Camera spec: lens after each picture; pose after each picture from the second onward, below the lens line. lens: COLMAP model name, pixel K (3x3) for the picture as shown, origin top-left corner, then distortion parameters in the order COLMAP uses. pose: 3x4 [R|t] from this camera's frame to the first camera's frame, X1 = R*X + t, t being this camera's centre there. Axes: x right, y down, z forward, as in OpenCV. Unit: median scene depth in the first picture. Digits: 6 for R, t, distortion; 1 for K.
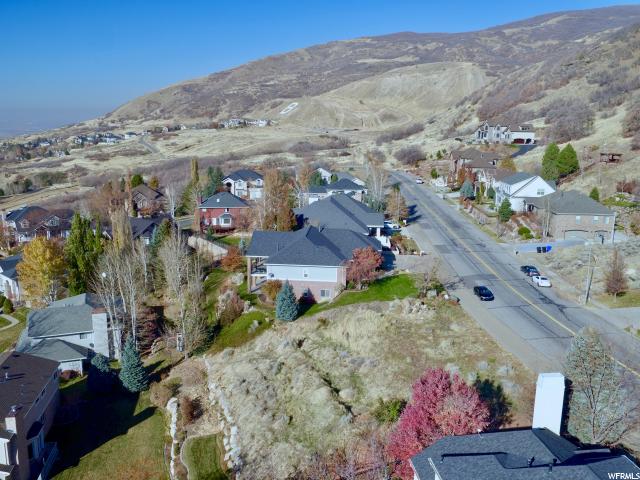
lens RADIAL K [[562.6, 0, 320.0], [0, 562.6, 240.0], [0, 0, 1]] dist [0.007273, 0.004703]
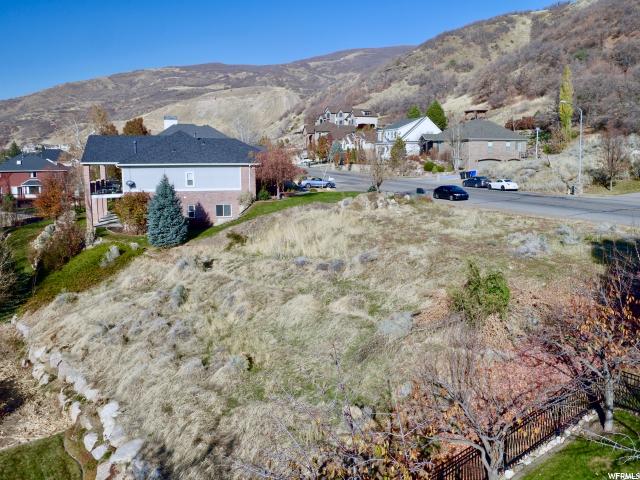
lens RADIAL K [[562.6, 0, 320.0], [0, 562.6, 240.0], [0, 0, 1]] dist [0.007273, 0.004703]
pose [[0.947553, -0.066123, 0.312684, -0.021611], [0.084937, 0.995281, -0.046921, 0.041404], [-0.308106, 0.071018, 0.948698, 0.093065]]
